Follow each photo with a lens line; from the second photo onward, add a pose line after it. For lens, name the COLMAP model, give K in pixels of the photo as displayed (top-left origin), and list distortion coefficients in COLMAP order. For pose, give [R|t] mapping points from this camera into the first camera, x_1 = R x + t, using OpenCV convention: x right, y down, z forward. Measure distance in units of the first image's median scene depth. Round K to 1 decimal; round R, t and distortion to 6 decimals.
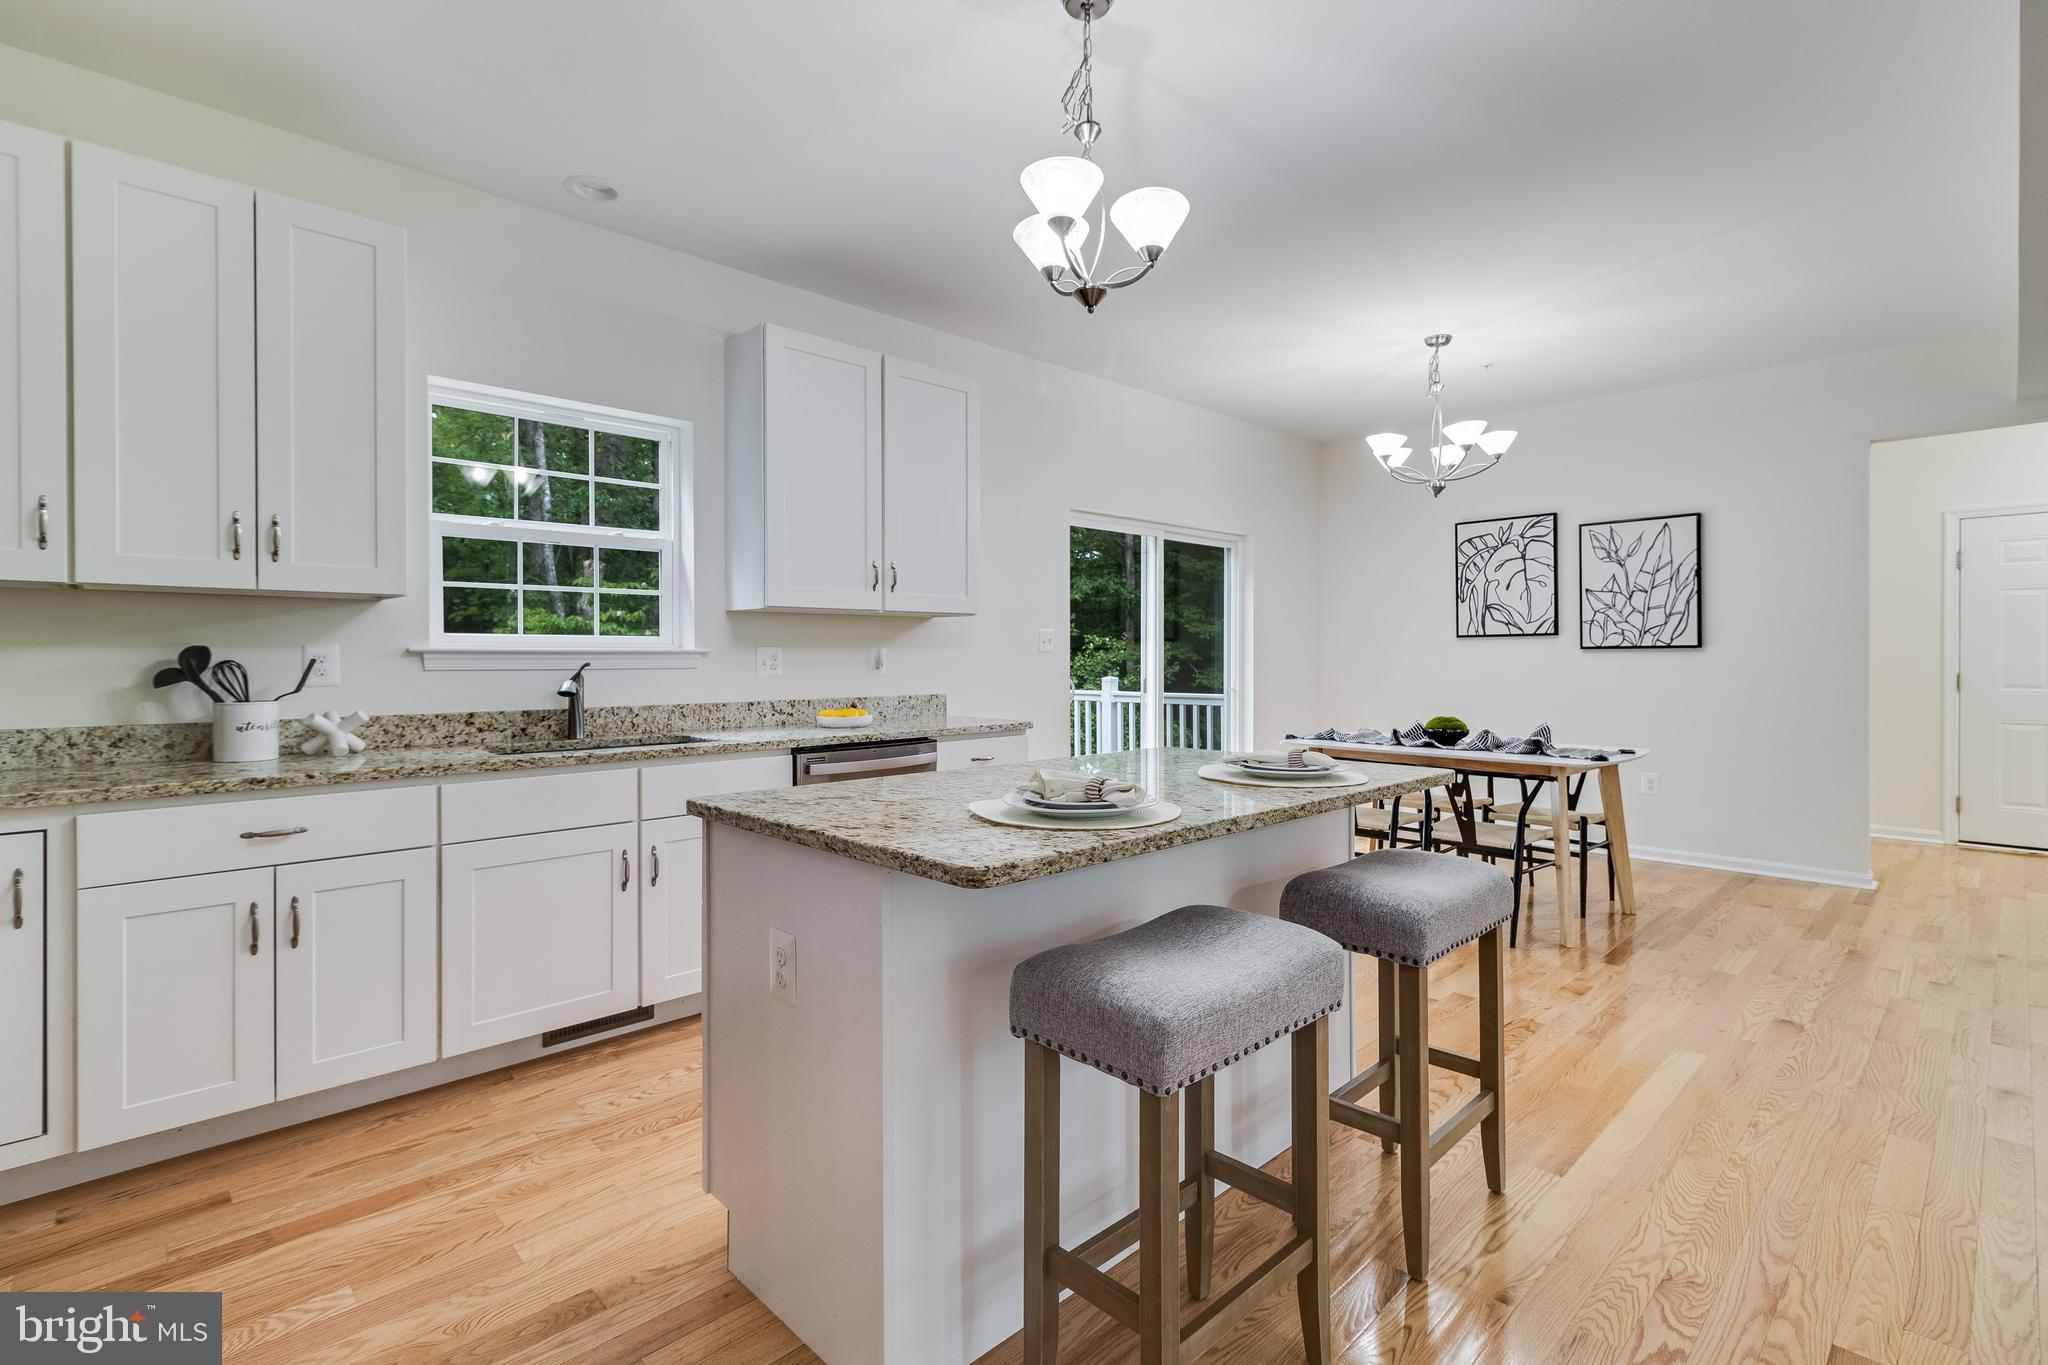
lens RADIAL K [[939.5, 0, 1029.3], [0, 939.5, 661.4], [0, 0, 1]] dist [0.001954, 0.000307]
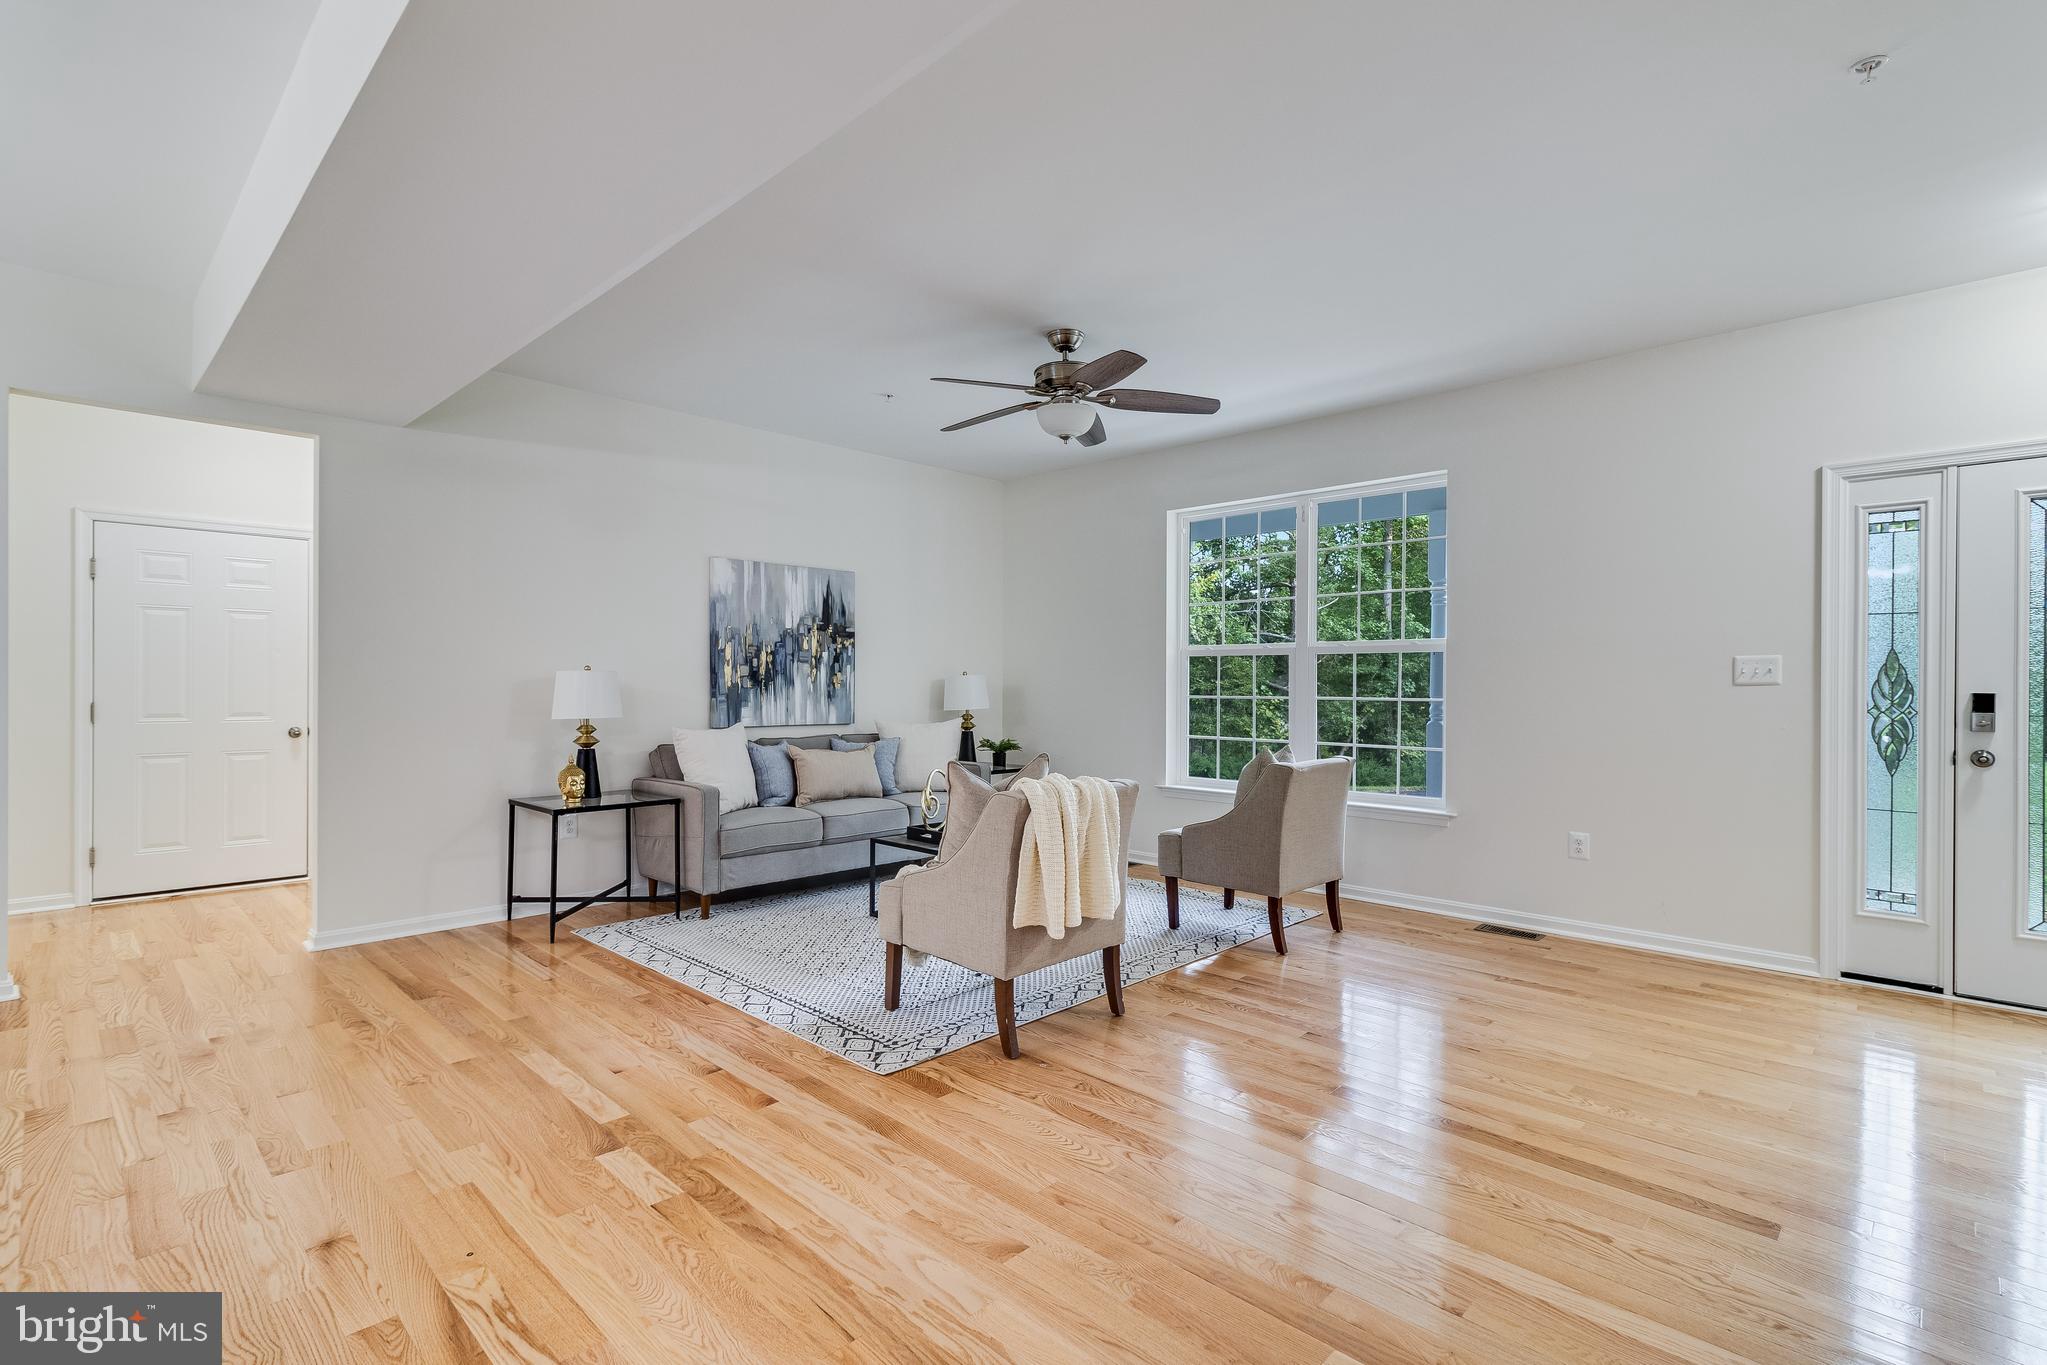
lens RADIAL K [[950.2, 0, 1034.1], [0, 950.2, 688.5], [0, 0, 1]] dist [0.000207, 0.000296]
pose [[-0.043444, -0.004746, 0.999045, 0.102702], [0.000598, 0.999988, 0.004777, -0.003511], [-0.999056, 0.000805, -0.043441, 0.203263]]
